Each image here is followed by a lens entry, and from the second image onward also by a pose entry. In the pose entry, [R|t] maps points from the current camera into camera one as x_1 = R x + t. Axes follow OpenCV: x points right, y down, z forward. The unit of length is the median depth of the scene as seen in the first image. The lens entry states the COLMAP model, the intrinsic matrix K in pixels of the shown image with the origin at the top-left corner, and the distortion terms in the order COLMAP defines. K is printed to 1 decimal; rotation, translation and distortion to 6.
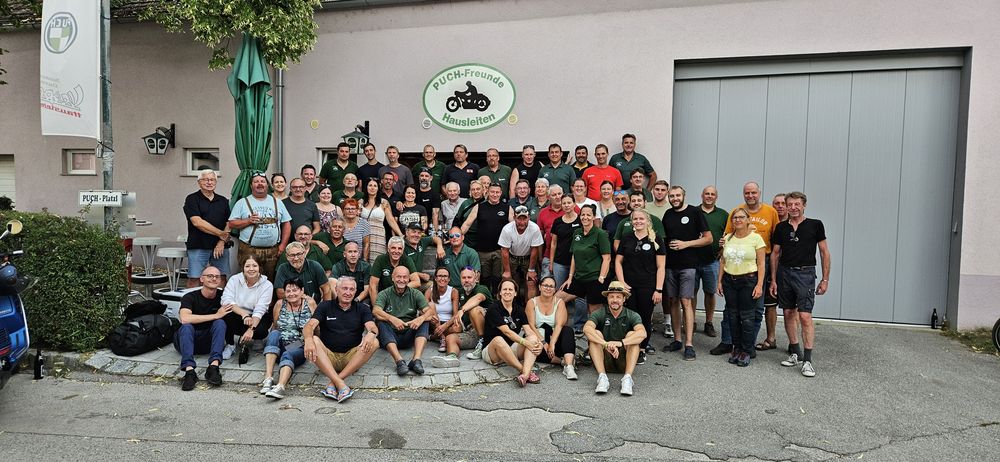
lens RADIAL K [[671.7, 0, 494.7], [0, 671.7, 240.9], [0, 0, 1]] dist [0.072442, -0.054588]
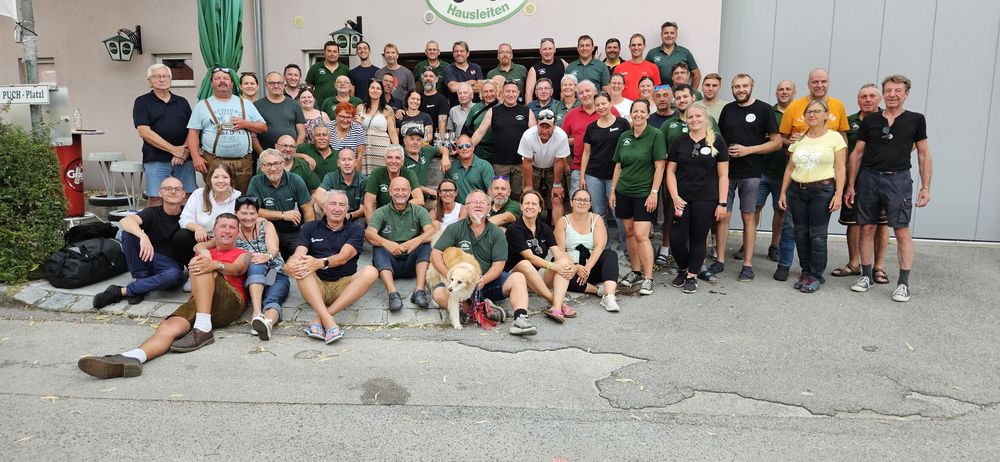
lens RADIAL K [[671.7, 0, 501.2], [0, 671.7, 234.5], [0, 0, 1]] dist [0.072442, -0.054588]
pose [[0.999934, -0.011437, -0.000976, -0.016746], [0.011478, 0.995689, 0.092037, 0.031501], [-0.000081, -0.092042, 0.995755, 0.173034]]
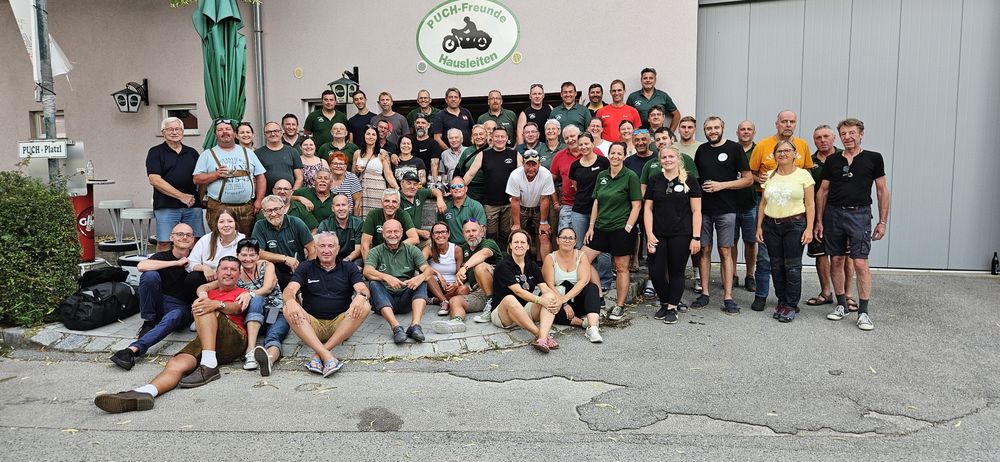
lens RADIAL K [[671.7, 0, 498.3], [0, 671.7, 237.5], [0, 0, 1]] dist [0.072442, -0.054588]
pose [[0.999558, -0.029617, -0.002632, -0.004091], [0.029700, 0.998699, 0.041440, 0.028062], [0.001401, -0.041500, 0.999138, 0.126499]]
